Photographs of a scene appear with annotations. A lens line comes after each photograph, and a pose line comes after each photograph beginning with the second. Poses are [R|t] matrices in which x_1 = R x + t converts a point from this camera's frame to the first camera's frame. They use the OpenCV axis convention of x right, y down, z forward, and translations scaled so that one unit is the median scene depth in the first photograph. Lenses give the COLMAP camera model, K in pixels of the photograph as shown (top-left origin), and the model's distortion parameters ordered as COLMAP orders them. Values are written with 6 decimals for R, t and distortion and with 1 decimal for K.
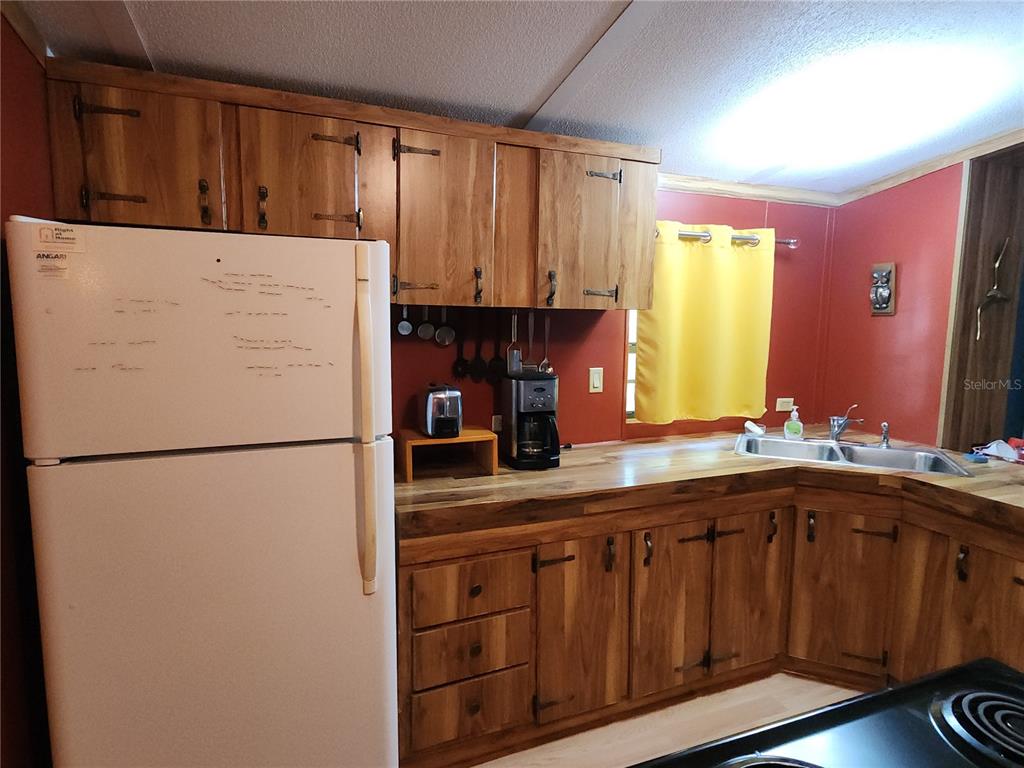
lens RADIAL K [[546.2, 0, 510.5], [0, 546.2, 382.2], [0, 0, 1]] dist [0.001307, 0.000123]
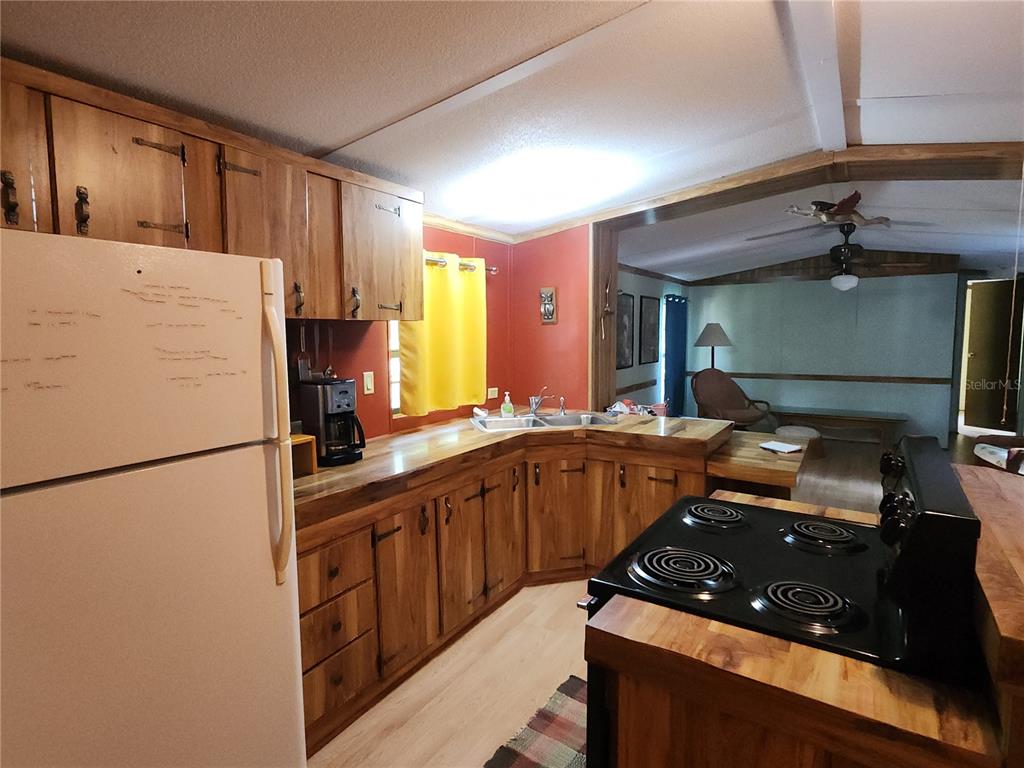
lens RADIAL K [[529.3, 0, 512.0], [0, 529.3, 384.0], [0, 0, 1]] dist [-0.000417, -0.000775]
pose [[0.810734, -0.076365, 0.580412, -0.299185], [0.085778, 0.996251, 0.011261, 0.014019], [-0.579096, 0.040657, 0.814245, -0.085407]]
